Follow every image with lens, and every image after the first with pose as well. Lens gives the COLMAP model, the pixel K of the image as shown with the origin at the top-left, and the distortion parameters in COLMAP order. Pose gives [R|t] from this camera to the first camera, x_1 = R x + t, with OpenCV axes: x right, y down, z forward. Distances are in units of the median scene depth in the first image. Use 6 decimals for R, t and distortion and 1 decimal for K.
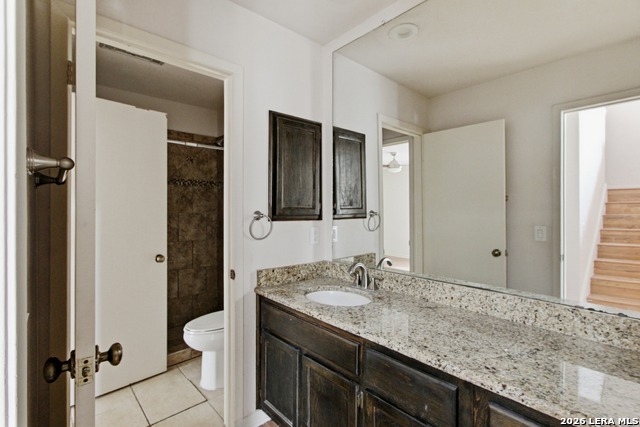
lens RADIAL K [[297.7, 0, 319.4], [0, 297.7, 210.8], [0, 0, 1]] dist [-0.001880, 0.000121]
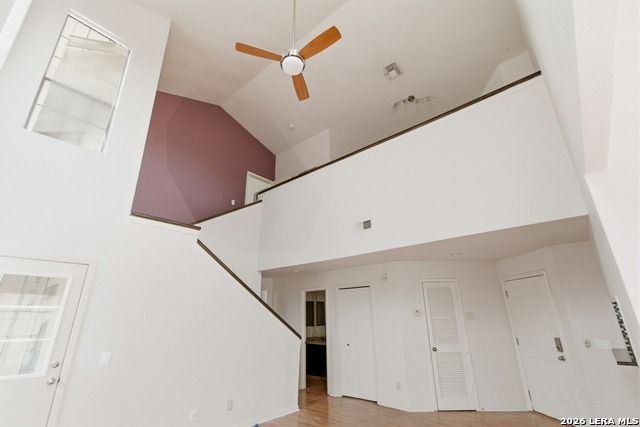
lens RADIAL K [[297.7, 0, 320.0], [0, 297.7, 213.1], [0, 0, 1]] dist [-0.001880, 0.000121]
pose [[0.992863, 0.026992, 0.116169, -0.432469], [0.014796, 0.938649, -0.344555, -0.013106], [-0.118342, 0.343815, 0.931551, -3.376745]]
